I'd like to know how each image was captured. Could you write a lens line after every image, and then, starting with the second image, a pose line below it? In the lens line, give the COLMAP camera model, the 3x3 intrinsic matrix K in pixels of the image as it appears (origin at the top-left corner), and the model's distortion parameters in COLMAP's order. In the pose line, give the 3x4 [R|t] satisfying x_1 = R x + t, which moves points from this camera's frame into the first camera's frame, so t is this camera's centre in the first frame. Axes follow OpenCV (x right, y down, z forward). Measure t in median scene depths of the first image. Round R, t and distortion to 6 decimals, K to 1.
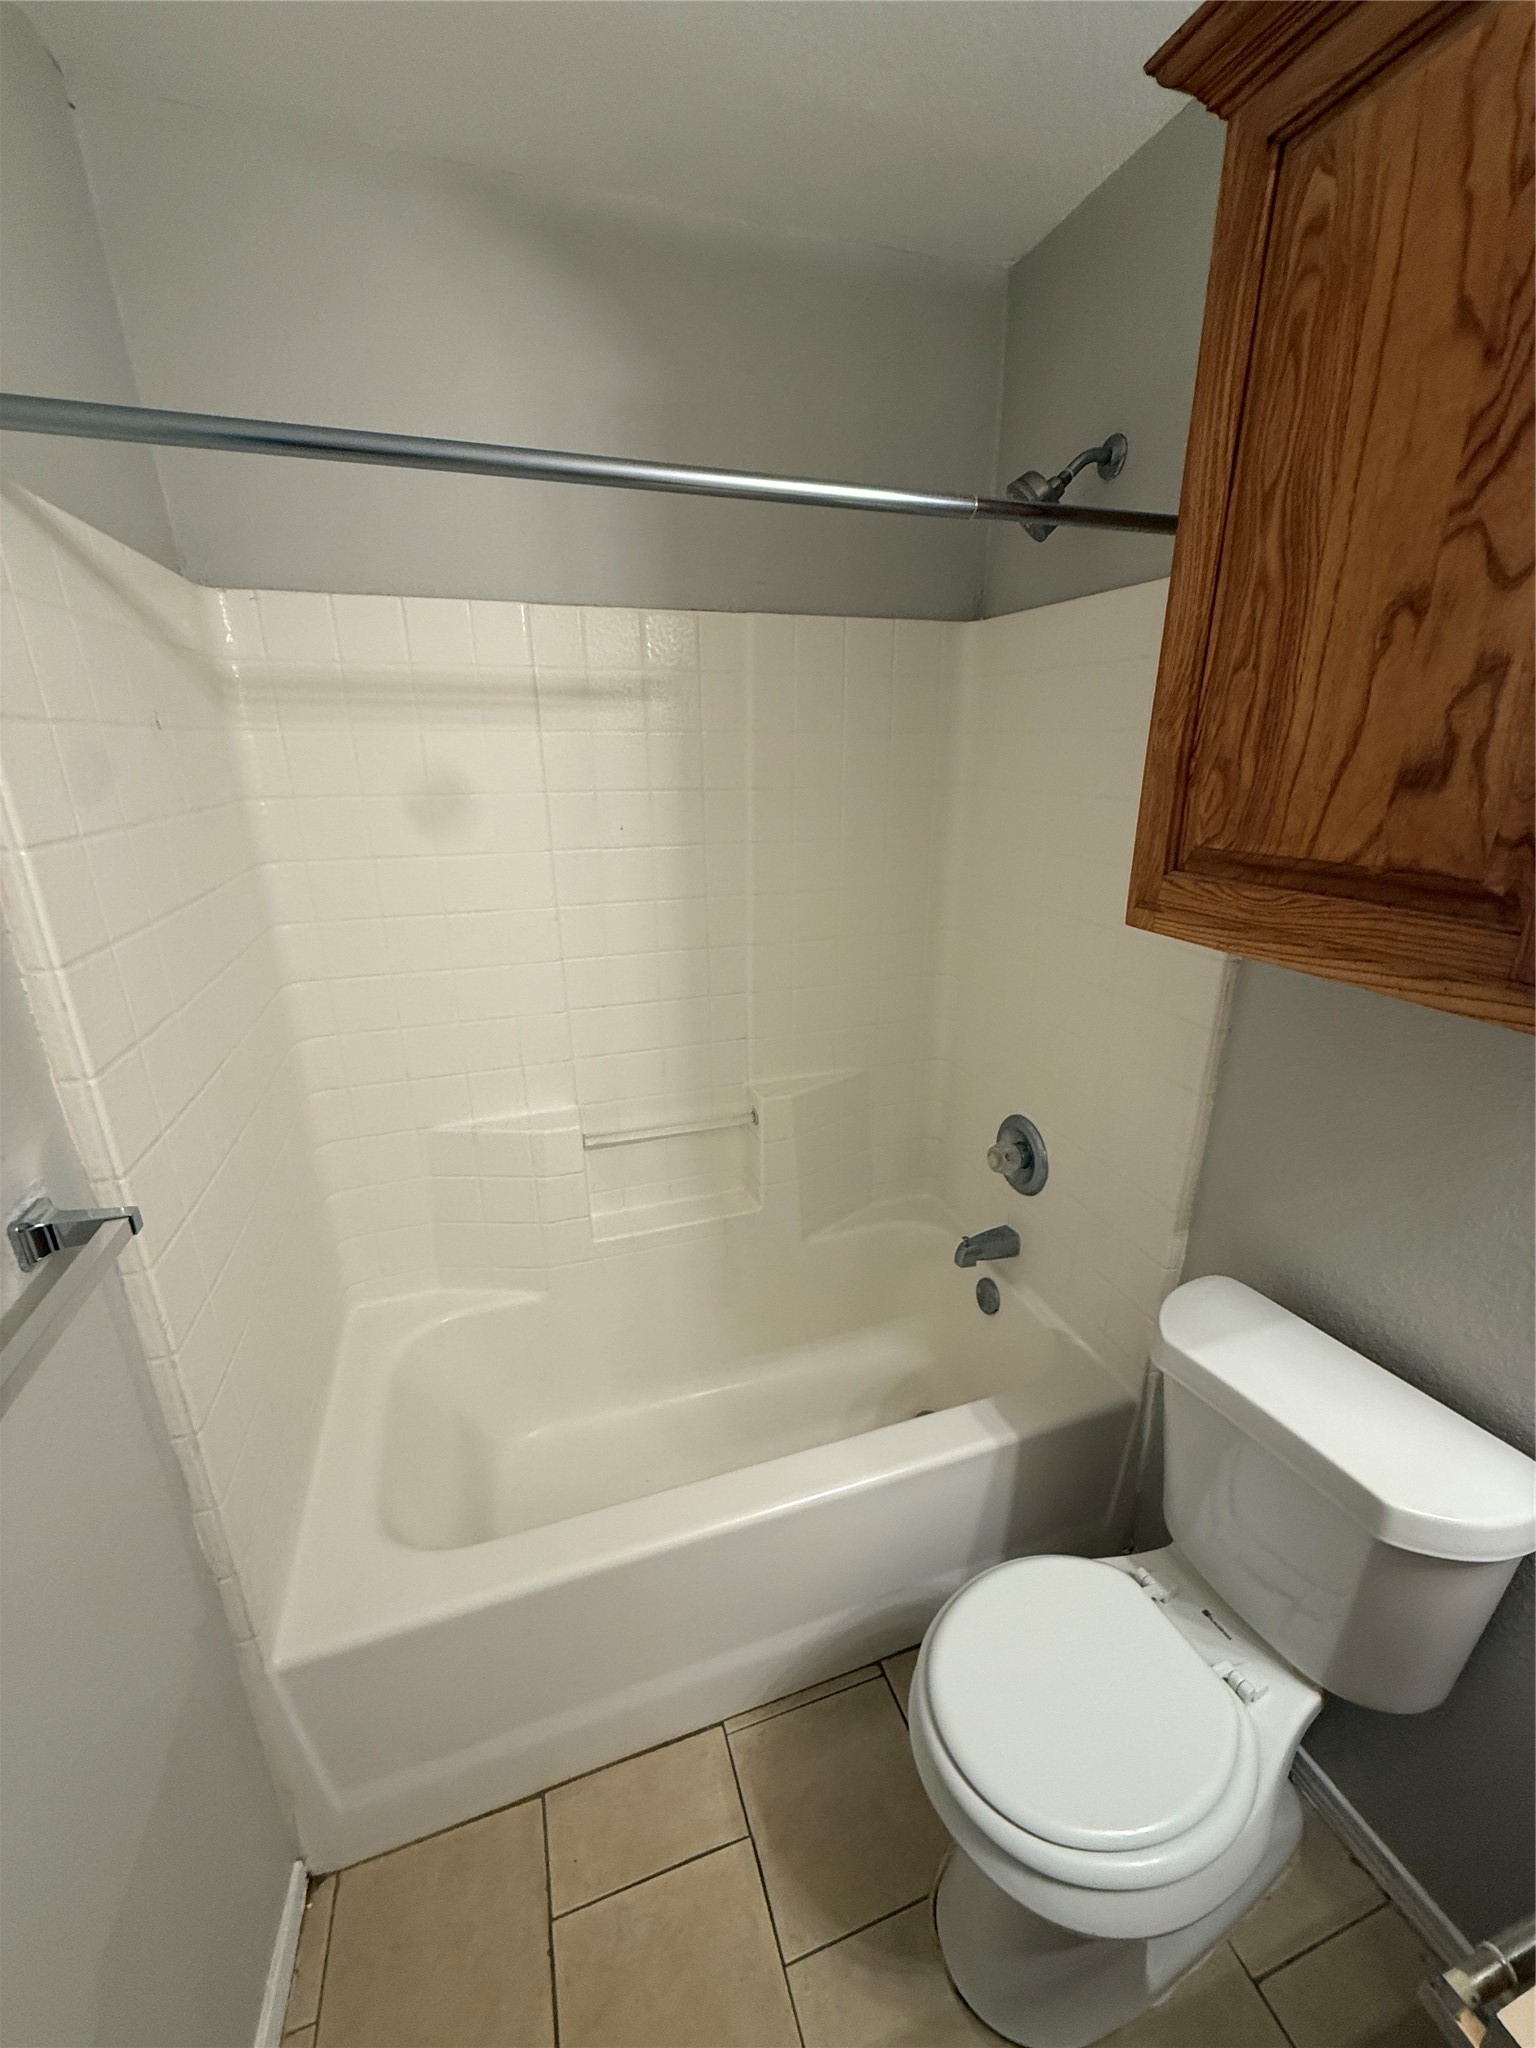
lens RADIAL K [[819.7, 0, 768.0], [0, 819.7, 1024.0], [0, 0, 1]] dist [0.000501, -0.000329]
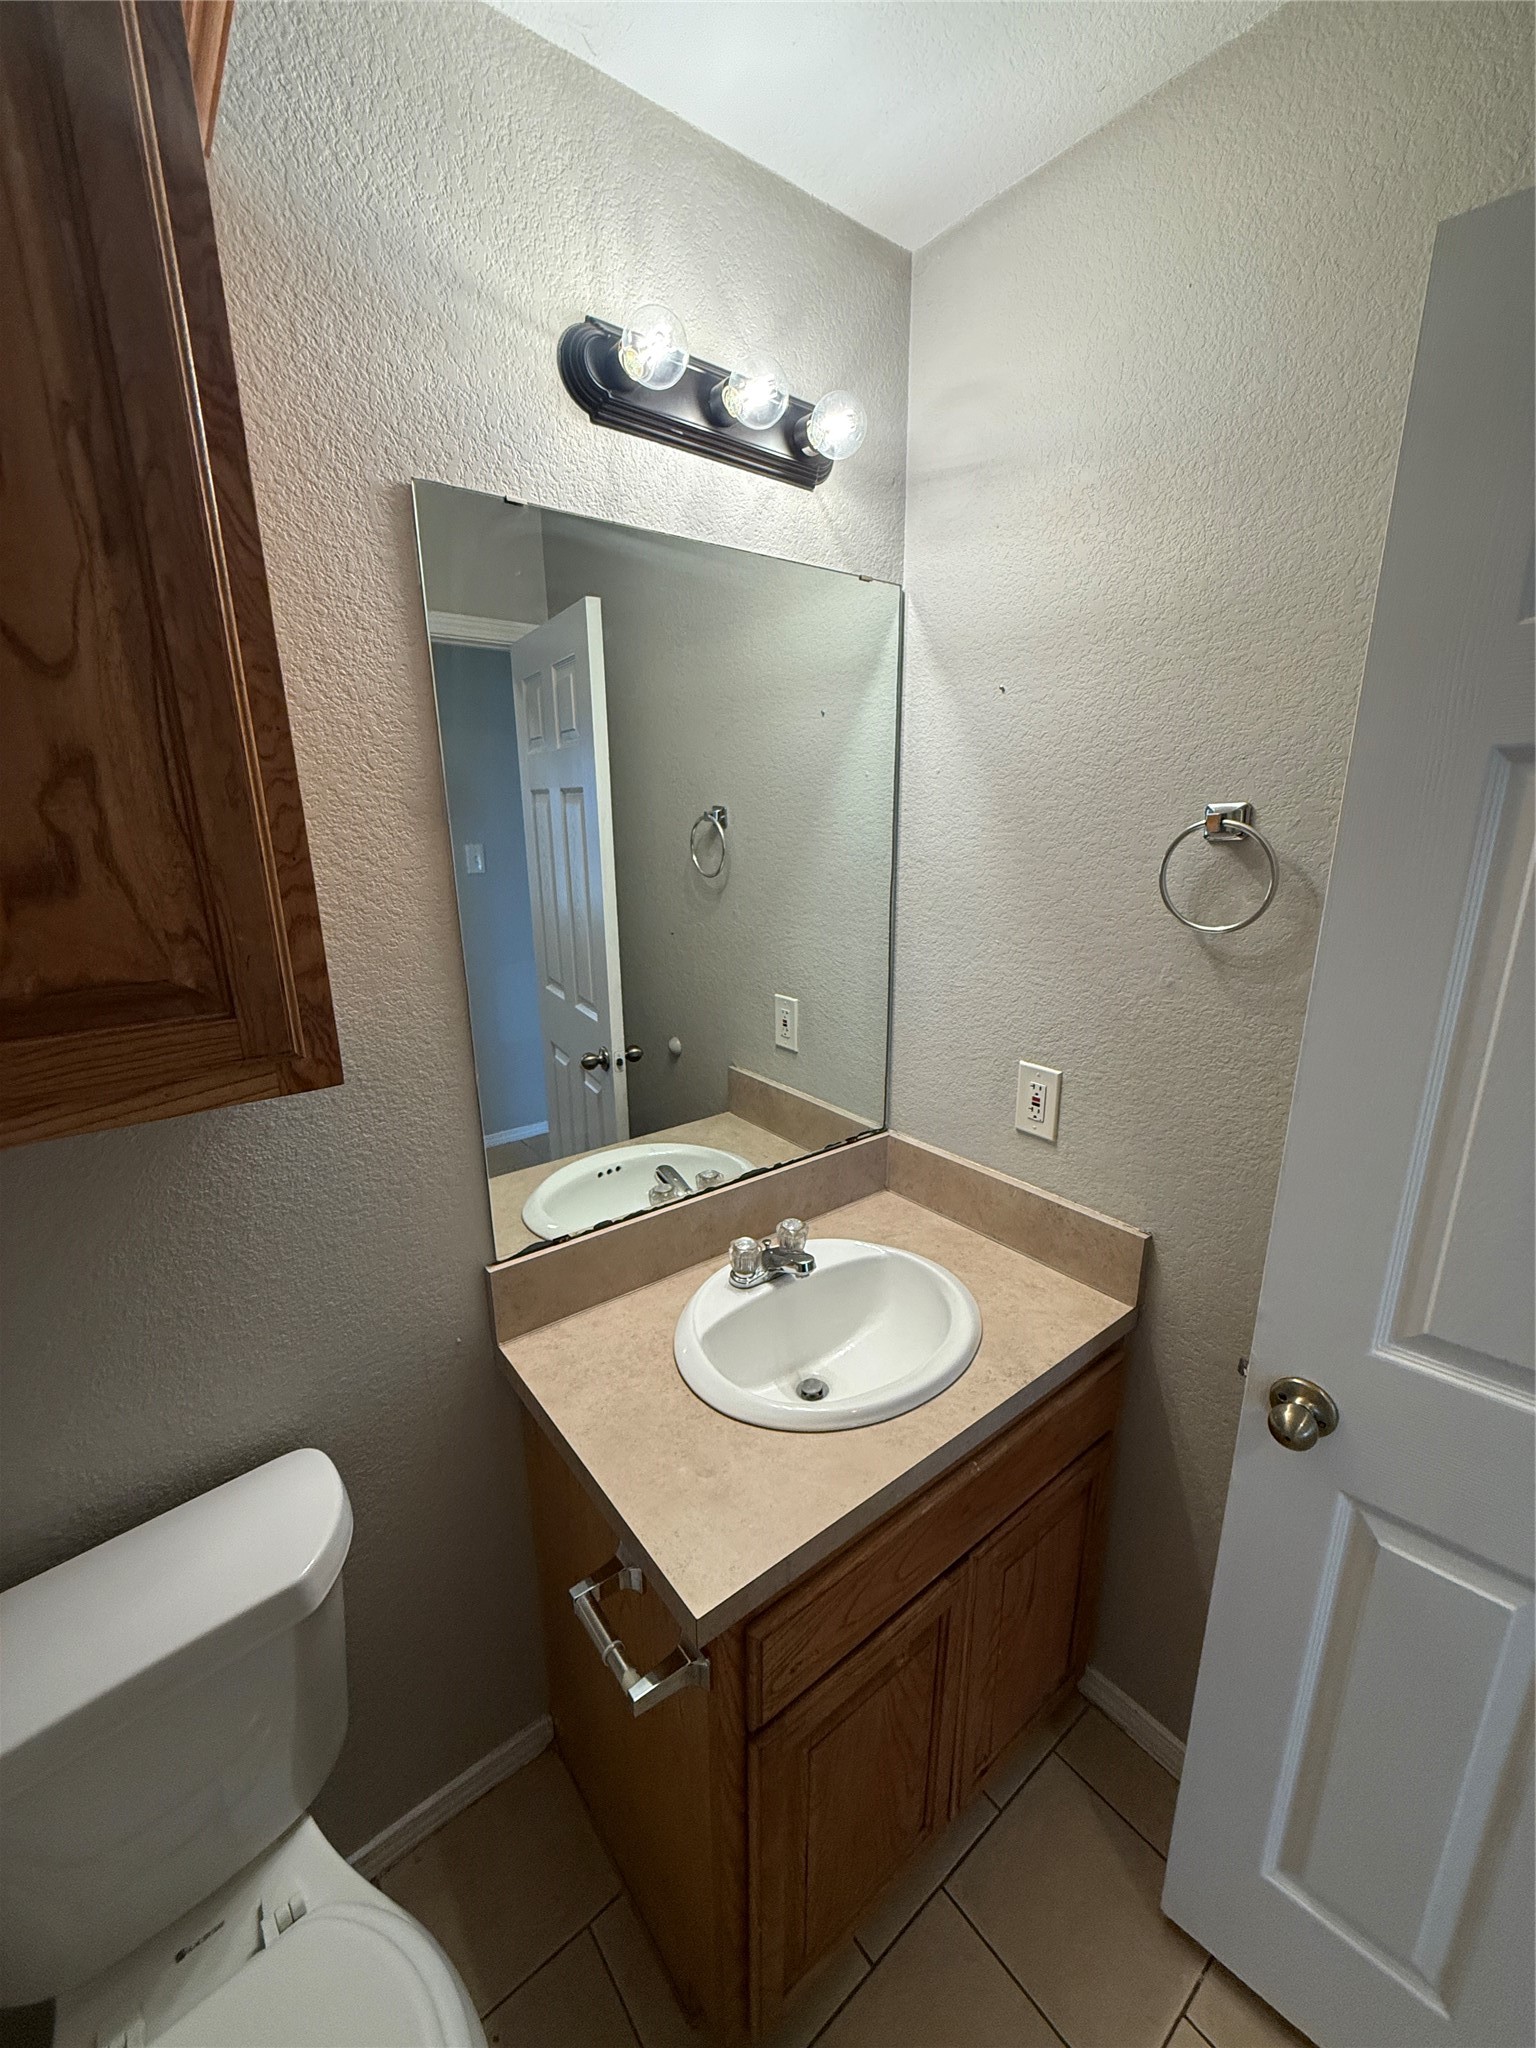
lens RADIAL K [[819.8, 0, 768.0], [0, 819.8, 1024.0], [0, 0, 1]] dist [-0.000960, -0.000057]
pose [[-0.346243, -0.224633, 0.910854, -0.253599], [0.314071, 0.887131, 0.338170, -0.222570], [-0.884011, 0.403161, -0.236612, 0.599764]]
